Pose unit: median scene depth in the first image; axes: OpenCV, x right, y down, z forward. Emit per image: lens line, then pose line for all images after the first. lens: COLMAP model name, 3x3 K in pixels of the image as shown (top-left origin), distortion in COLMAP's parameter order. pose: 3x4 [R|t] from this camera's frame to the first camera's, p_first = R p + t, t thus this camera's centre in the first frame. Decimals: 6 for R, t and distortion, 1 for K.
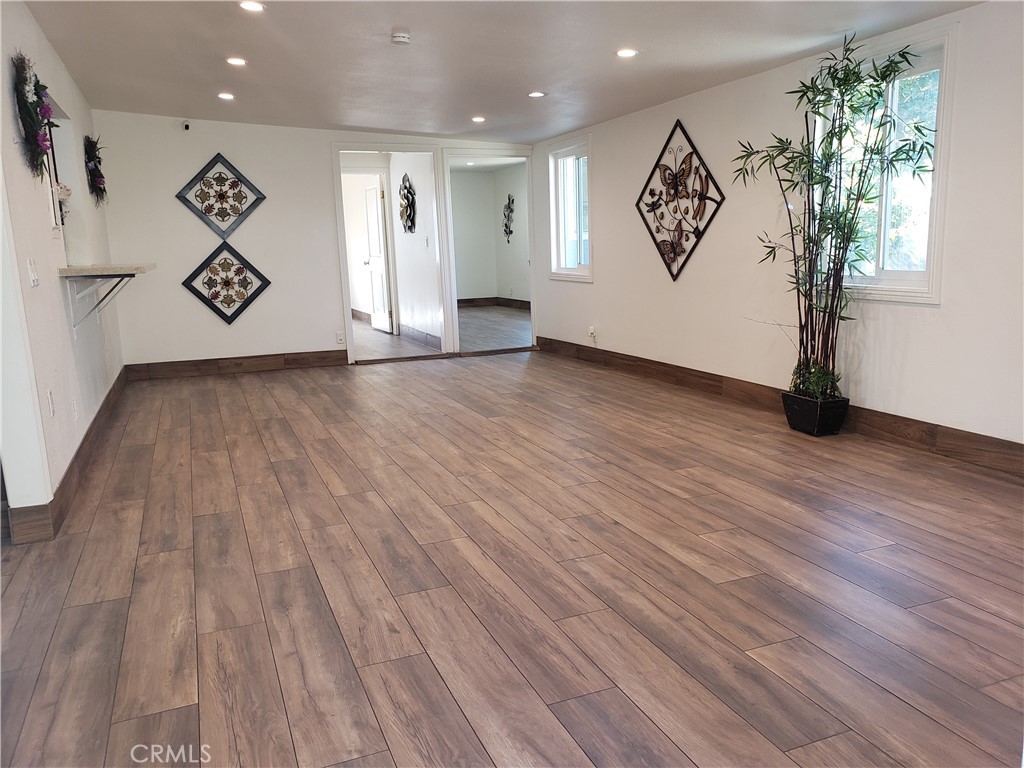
lens RADIAL K [[809.3, 0, 514.8], [0, 809.3, 388.2], [0, 0, 1]] dist [0.009348, -0.002294]
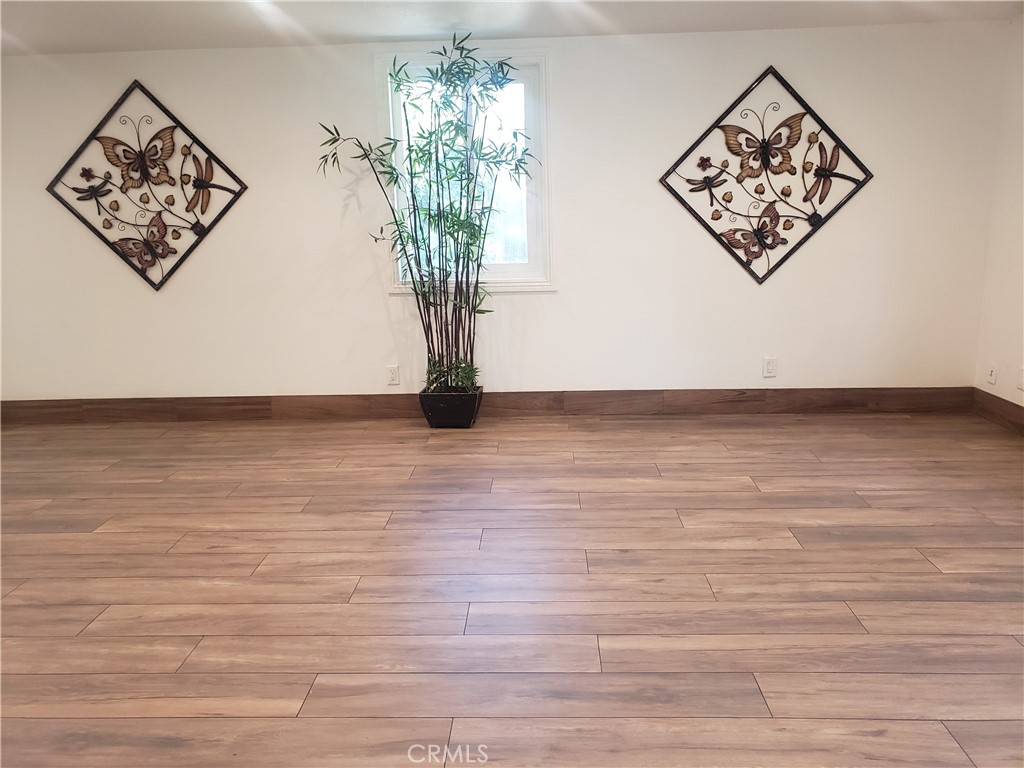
lens RADIAL K [[809.3, 0, 514.8], [0, 809.3, 388.2], [0, 0, 1]] dist [0.009348, -0.002294]
pose [[0.405553, -0.184129, 0.895334, -0.523829], [0.172425, 0.977327, 0.122889, -0.108508], [-0.897662, 0.104540, 0.428106, 0.516377]]
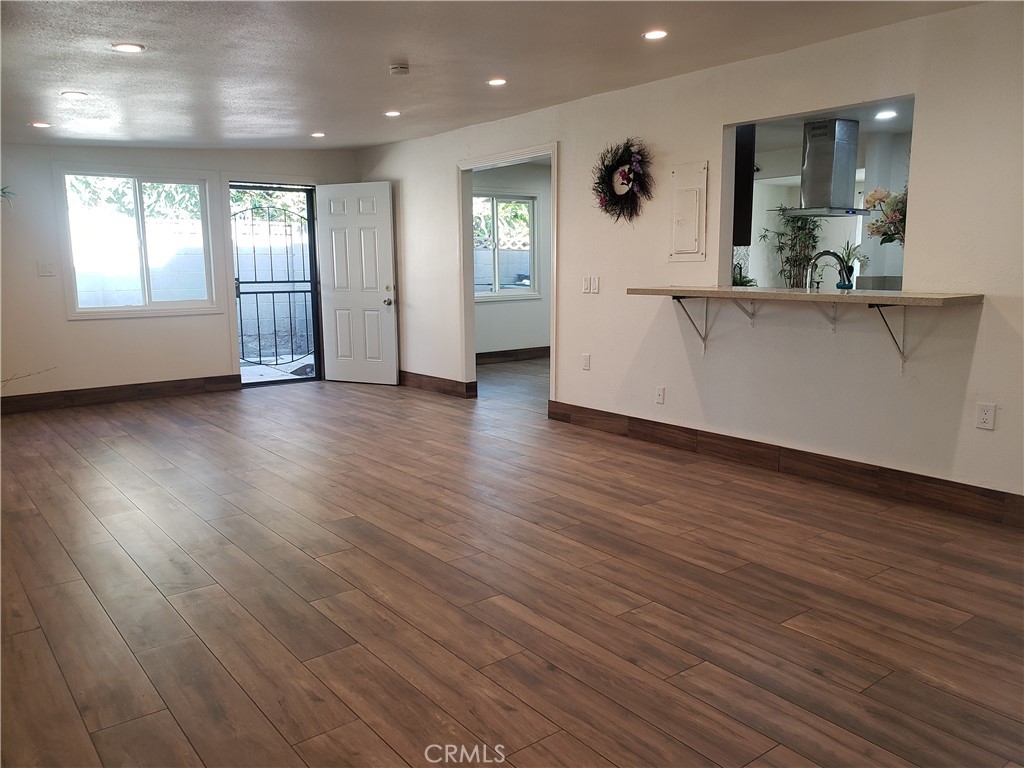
lens RADIAL K [[775.0, 0, 512.0], [0, 775.0, 384.0], [0, 0, 1]] dist [0.110253, -0.253746]
pose [[-0.955978, 0.079252, -0.282535, 0.026078], [-0.018145, 0.945031, 0.326477, -0.375819], [0.292878, 0.317232, -0.901990, 1.971538]]
